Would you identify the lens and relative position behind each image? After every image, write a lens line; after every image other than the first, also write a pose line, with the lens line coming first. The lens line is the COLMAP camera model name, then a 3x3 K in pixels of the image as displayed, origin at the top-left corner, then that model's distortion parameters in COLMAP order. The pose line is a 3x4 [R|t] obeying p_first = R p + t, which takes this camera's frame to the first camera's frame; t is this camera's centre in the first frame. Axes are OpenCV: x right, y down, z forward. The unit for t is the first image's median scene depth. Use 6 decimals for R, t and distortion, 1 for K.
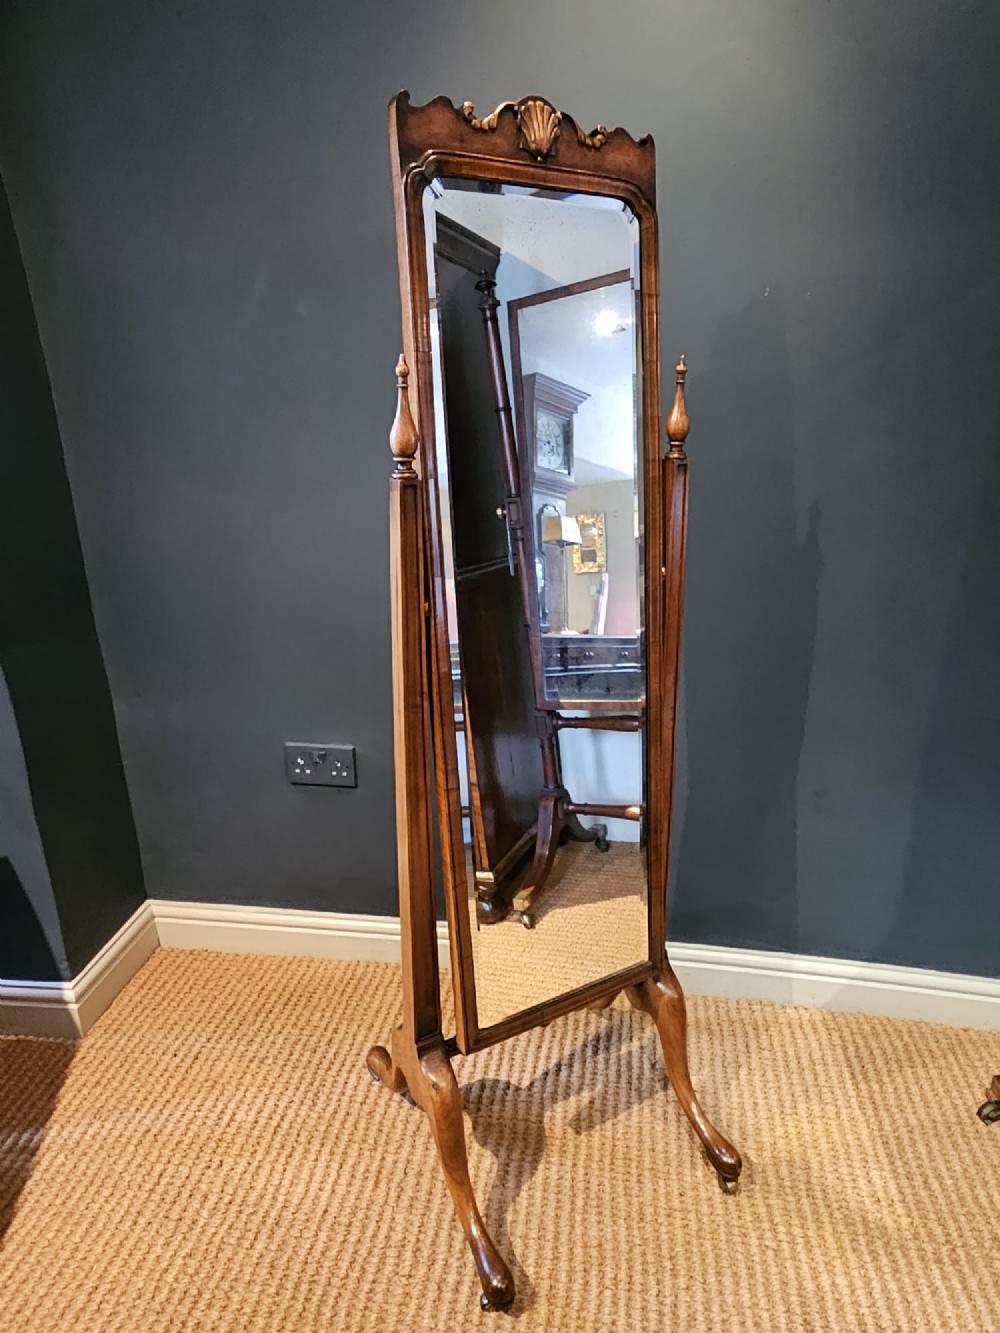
lens RADIAL K [[828.3, 0, 502.4], [0, 828.3, 663.0], [0, 0, 1]] dist [0.003391, -0.004429]
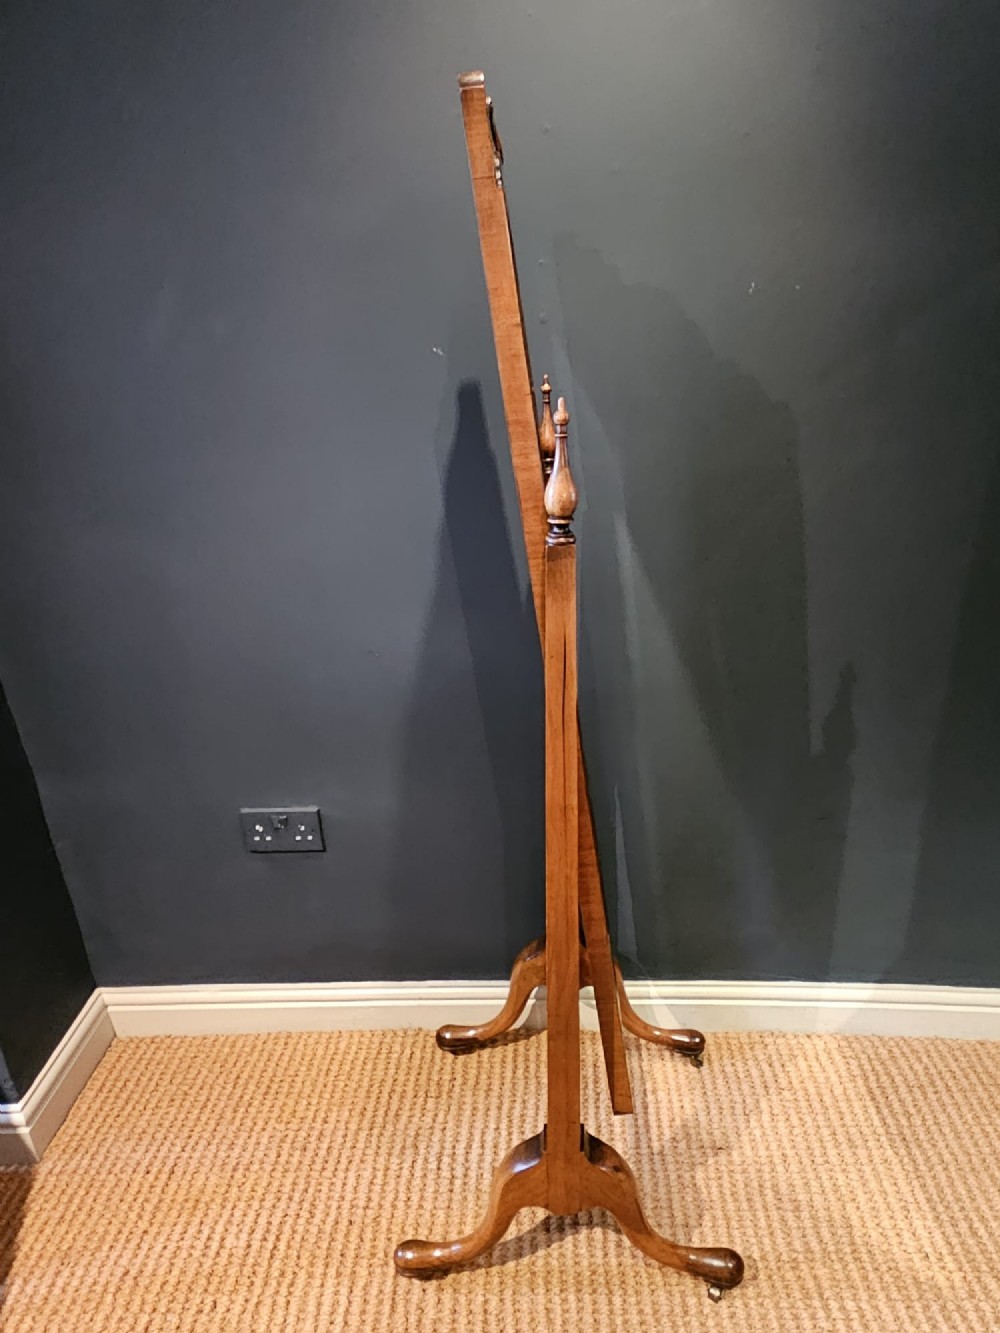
lens RADIAL K [[828.3, 0, 500.9], [0, 828.3, 663.5], [0, 0, 1]] dist [0.003391, -0.004429]
pose [[0.993911, -0.077615, 0.078210, -0.045563], [0.074482, 0.996329, 0.042208, -0.089746], [-0.081199, -0.036126, 0.996043, 0.103278]]
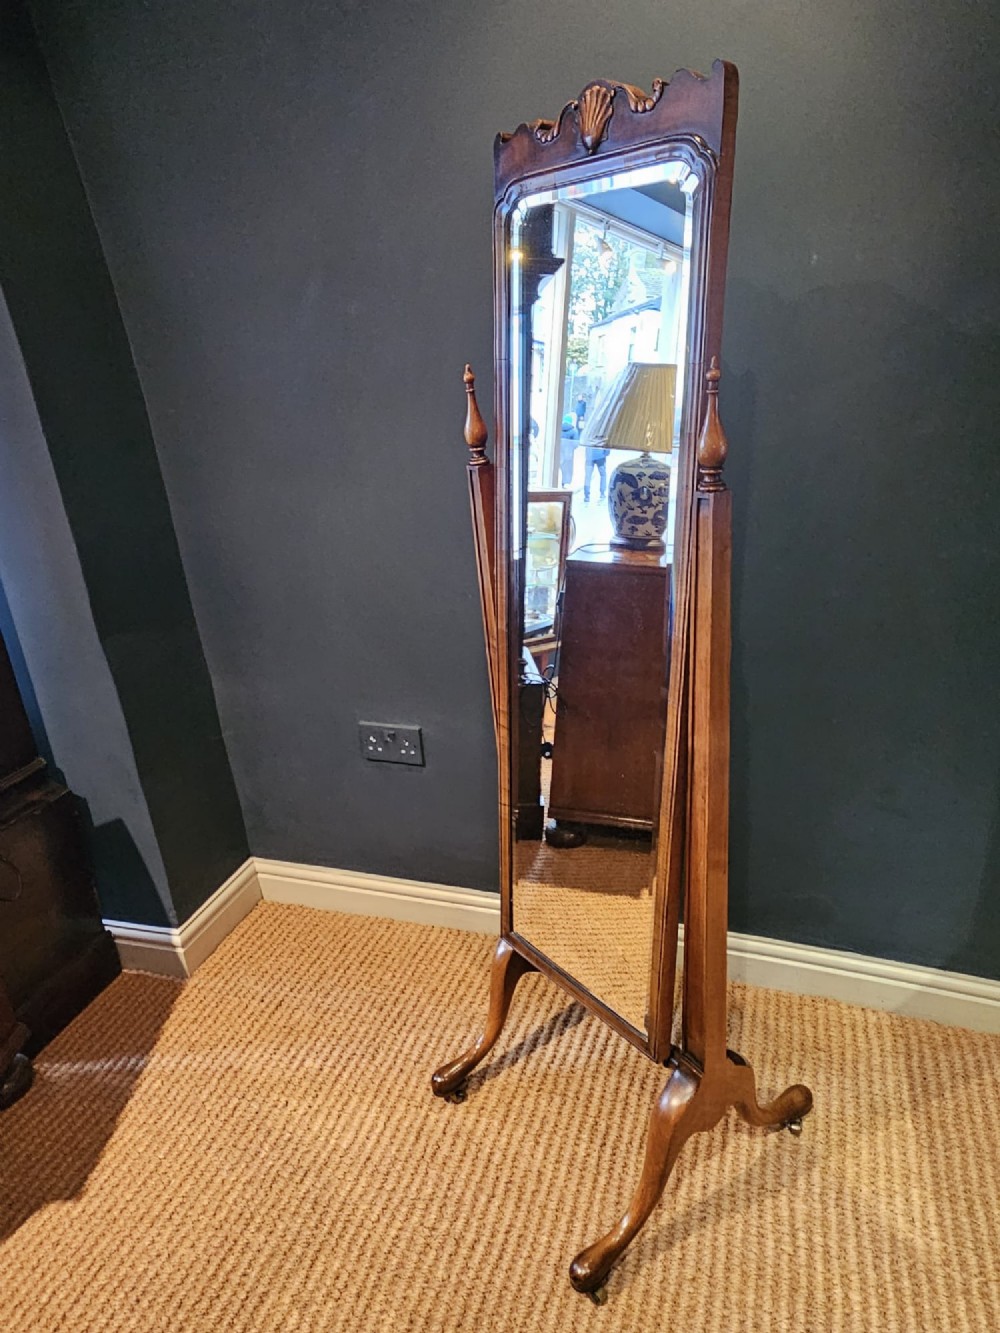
lens RADIAL K [[828.3, 0, 505.8], [0, 828.3, 662.5], [0, 0, 1]] dist [0.003391, -0.004429]
pose [[0.980826, 0.010447, -0.194603, 0.147161], [0.001865, 0.998013, 0.062976, -0.052826], [0.194875, -0.062132, 0.978858, 0.003488]]
